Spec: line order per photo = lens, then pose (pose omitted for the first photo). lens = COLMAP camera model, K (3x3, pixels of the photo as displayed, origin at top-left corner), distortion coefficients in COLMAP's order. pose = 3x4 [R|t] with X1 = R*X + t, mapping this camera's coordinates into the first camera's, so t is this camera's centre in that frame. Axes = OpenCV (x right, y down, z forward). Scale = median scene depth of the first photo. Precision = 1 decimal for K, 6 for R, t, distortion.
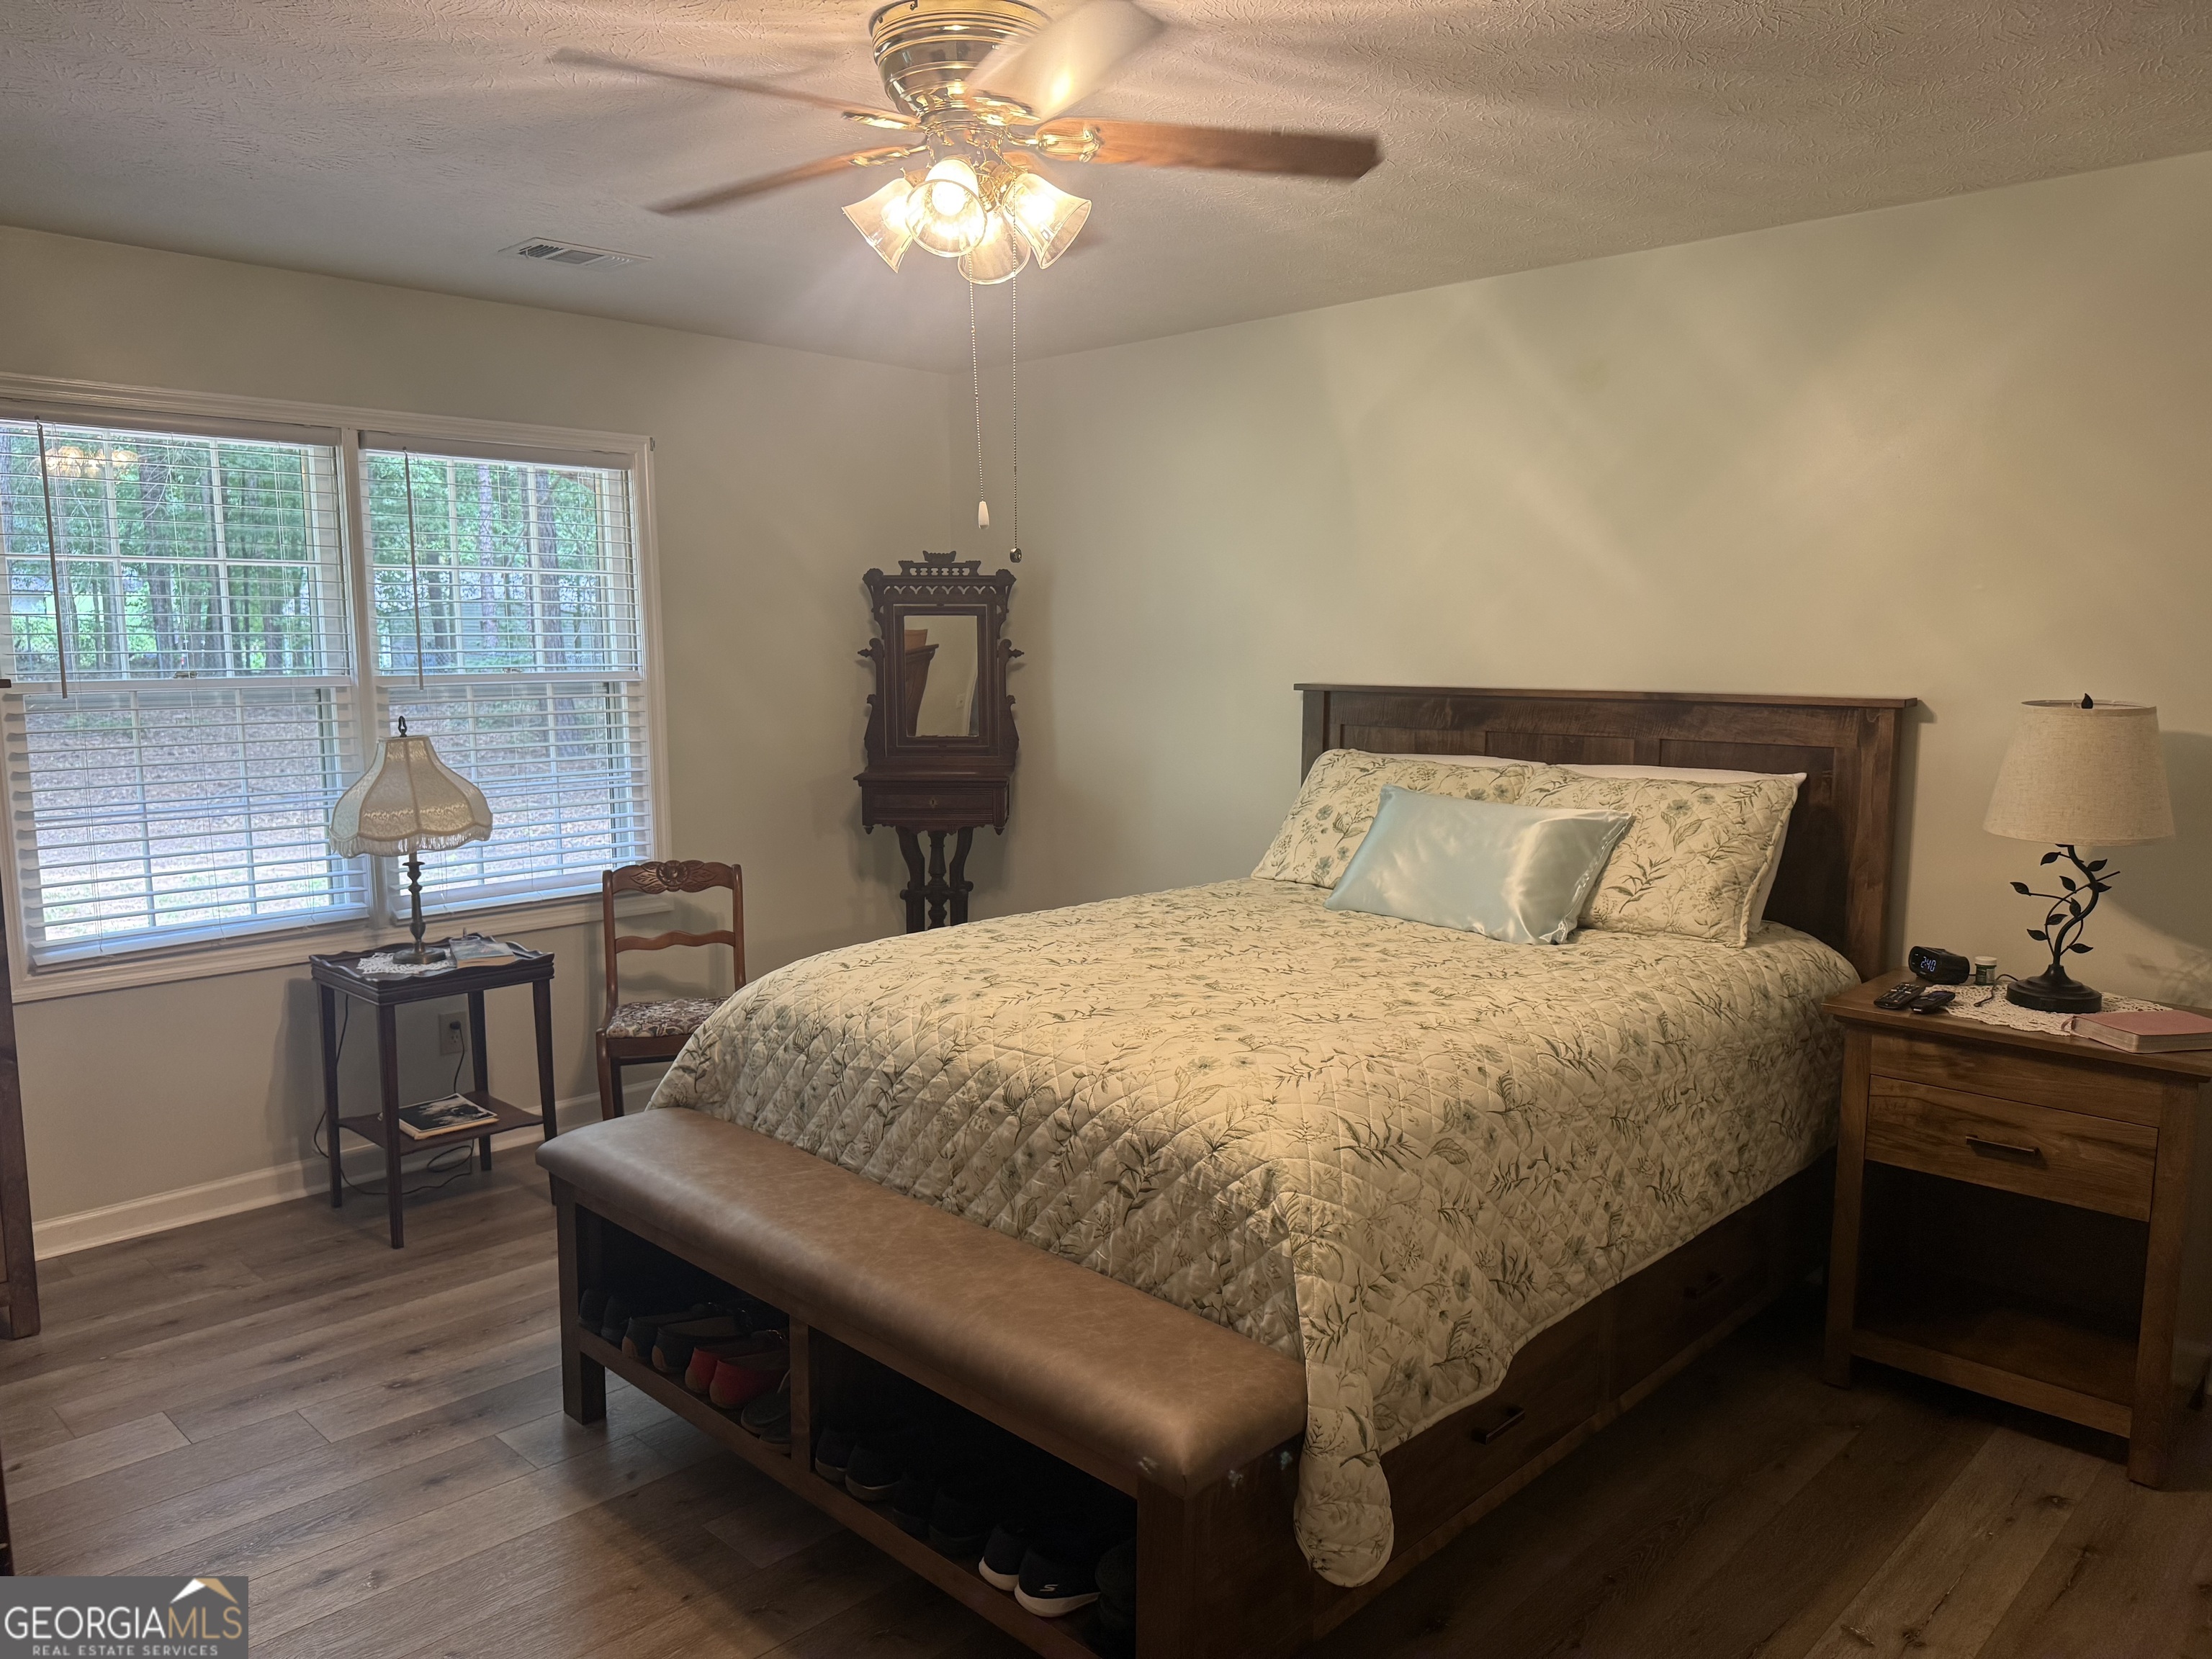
lens RADIAL K [[1552.8, 0, 1106.0], [0, 1552.8, 829.5], [0, 0, 1]] dist [0.151187, -0.162680]
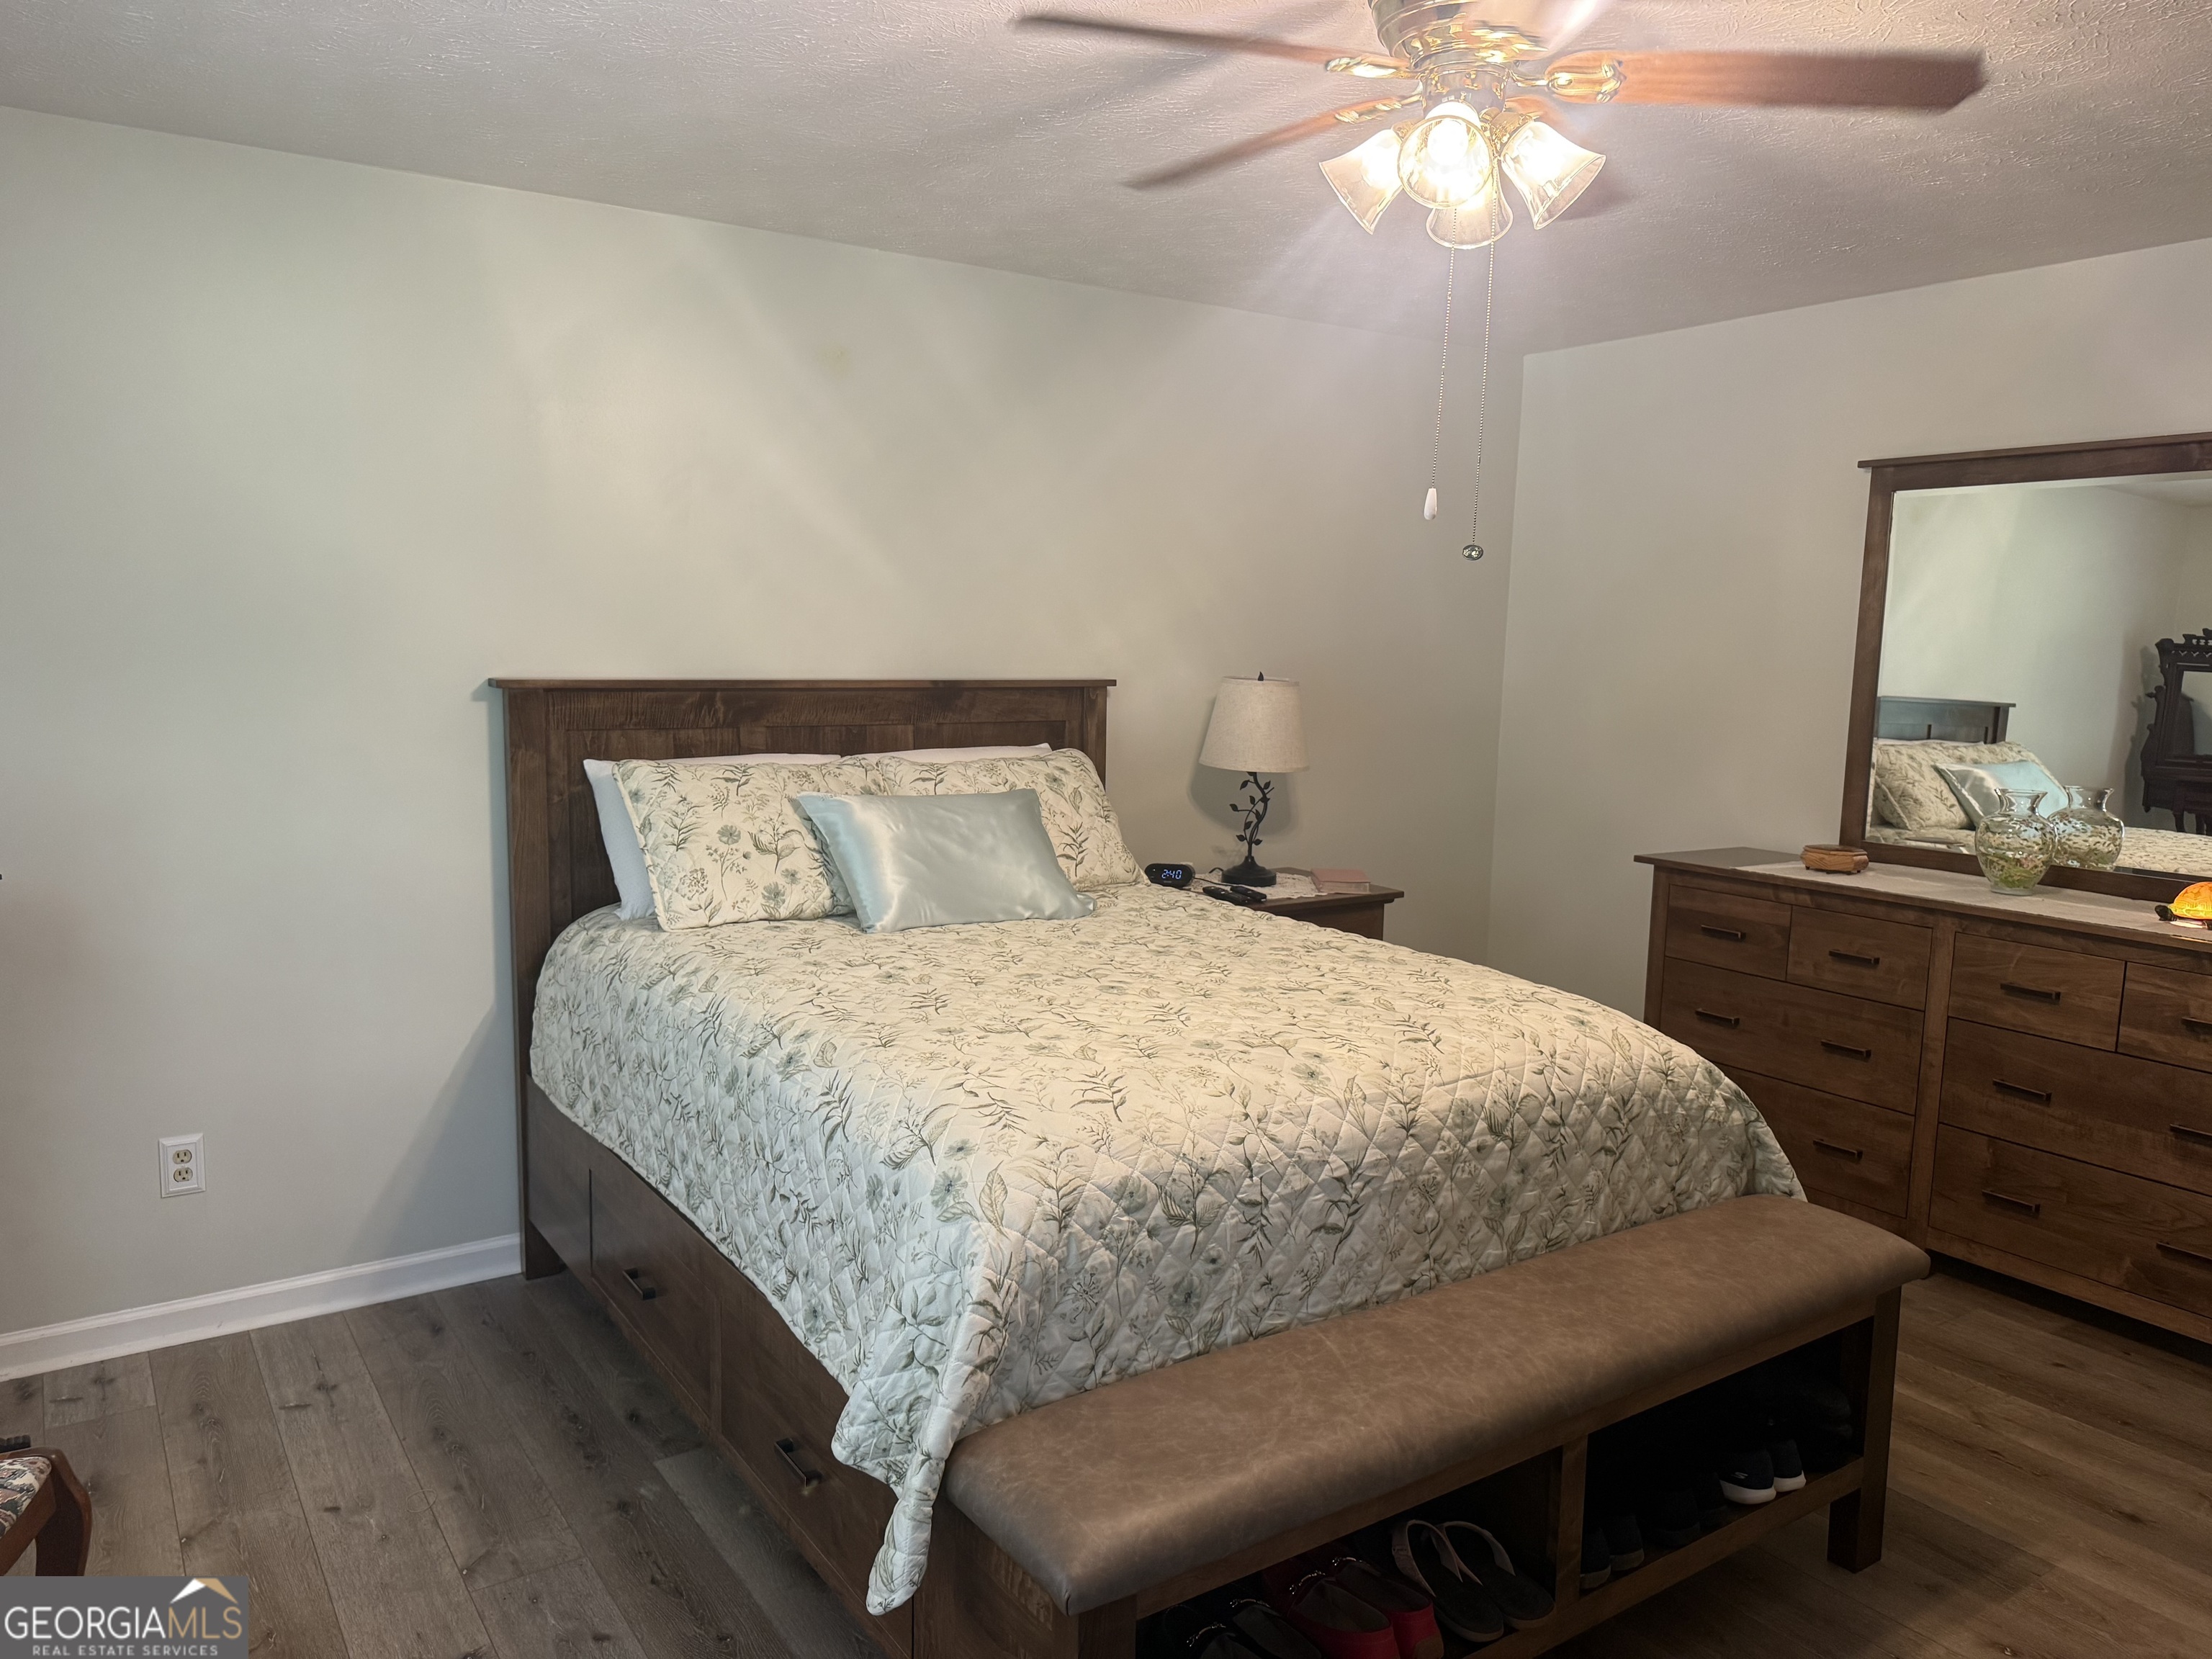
lens RADIAL K [[1552.8, 0, 1106.0], [0, 1552.8, 829.5], [0, 0, 1]] dist [0.151187, -0.162680]
pose [[0.192135, -0.127699, 0.973025, -0.869807], [0.103548, 0.988601, 0.109296, -0.115870], [-0.975890, 0.079756, 0.203168, 0.874132]]
